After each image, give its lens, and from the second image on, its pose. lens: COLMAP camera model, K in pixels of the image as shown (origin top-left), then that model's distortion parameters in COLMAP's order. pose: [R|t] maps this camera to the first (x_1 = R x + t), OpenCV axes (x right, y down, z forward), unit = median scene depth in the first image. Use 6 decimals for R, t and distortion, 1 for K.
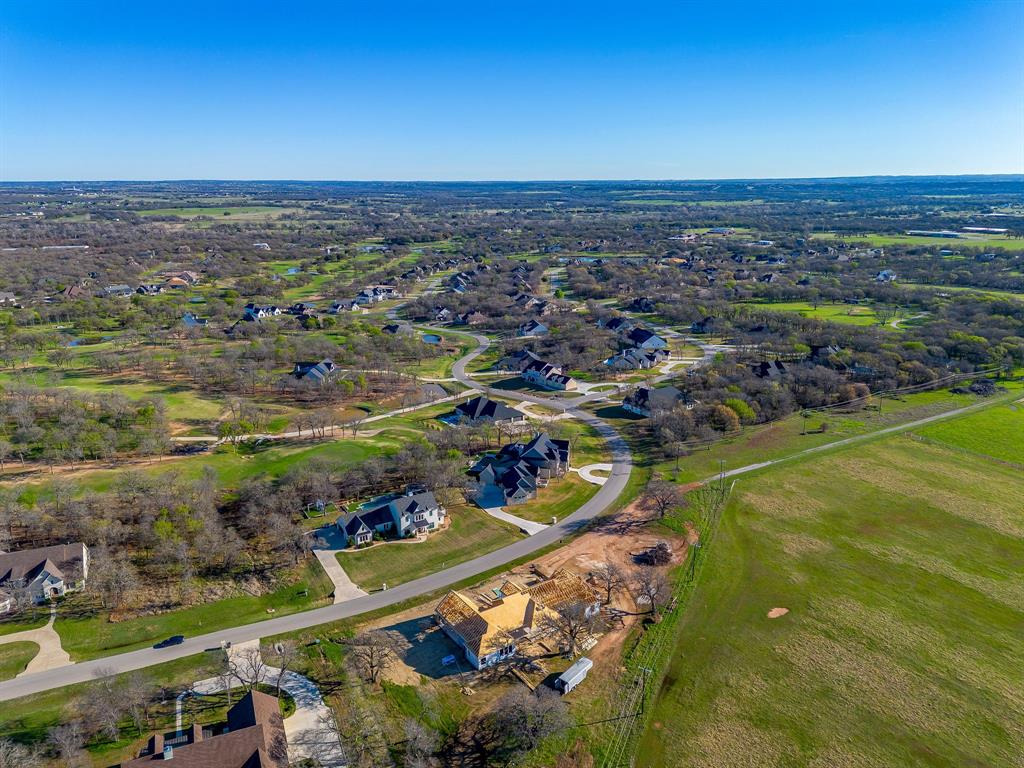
lens RADIAL K [[730.4, 0, 512.0], [0, 730.4, 384.0], [0, 0, 1]] dist [0.068051, -0.054900]
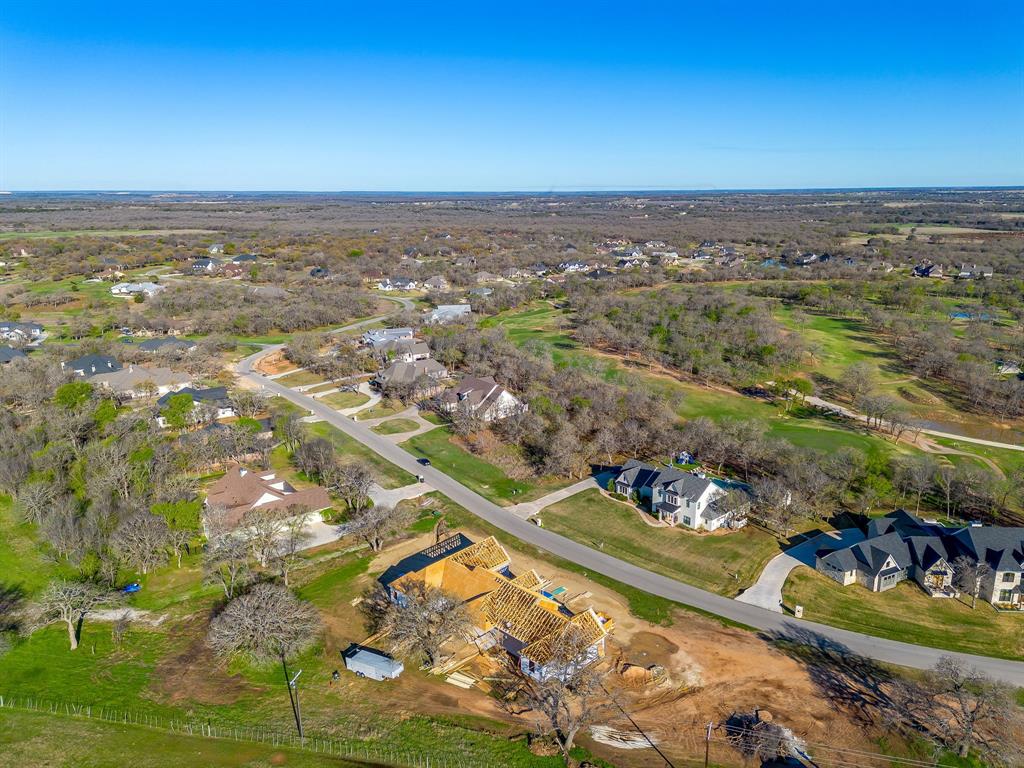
lens RADIAL K [[725.1, 0, 512.0], [0, 725.1, 384.0], [0, 0, 1]] dist [0.100267, -0.113129]
pose [[0.208944, 0.255097, -0.944070, 0.645070], [-0.255042, 0.946184, 0.199222, -0.048602], [0.944085, 0.199151, 0.262760, 0.768188]]
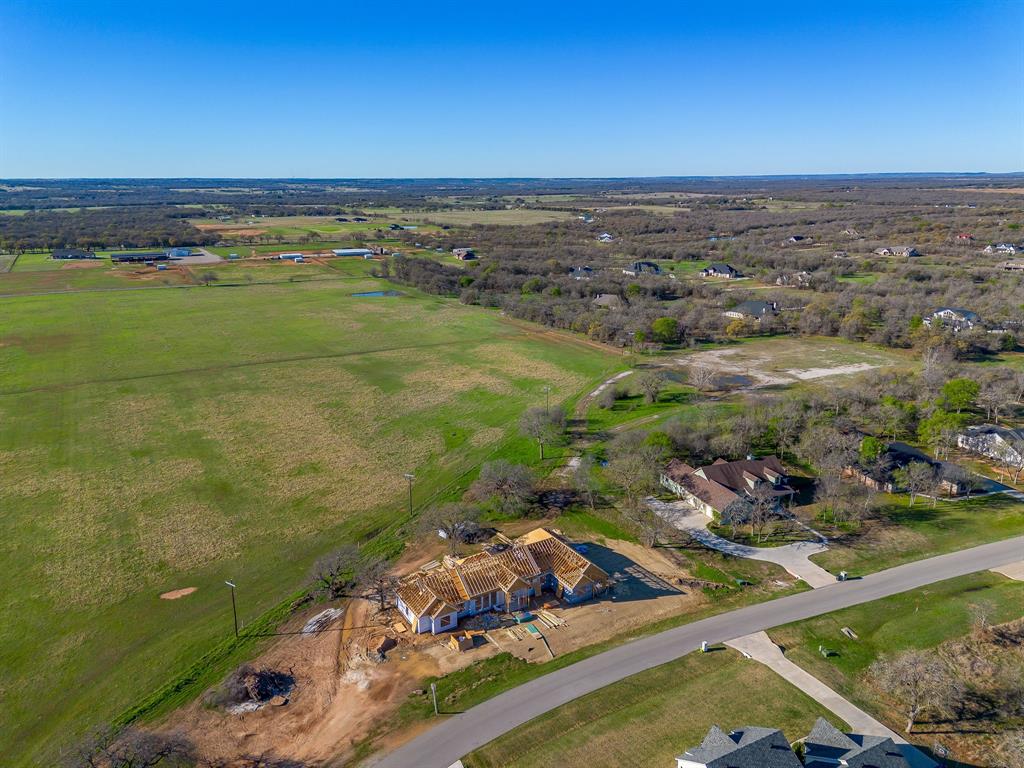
lens RADIAL K [[730.4, 0, 512.0], [0, 730.4, 384.0], [0, 0, 1]] dist [0.068051, -0.054900]
pose [[-0.999221, 0.003630, 0.039304, -0.031202], [0.023172, 0.860066, 0.509657, -0.284598], [-0.031954, 0.510170, -0.859480, 1.569786]]
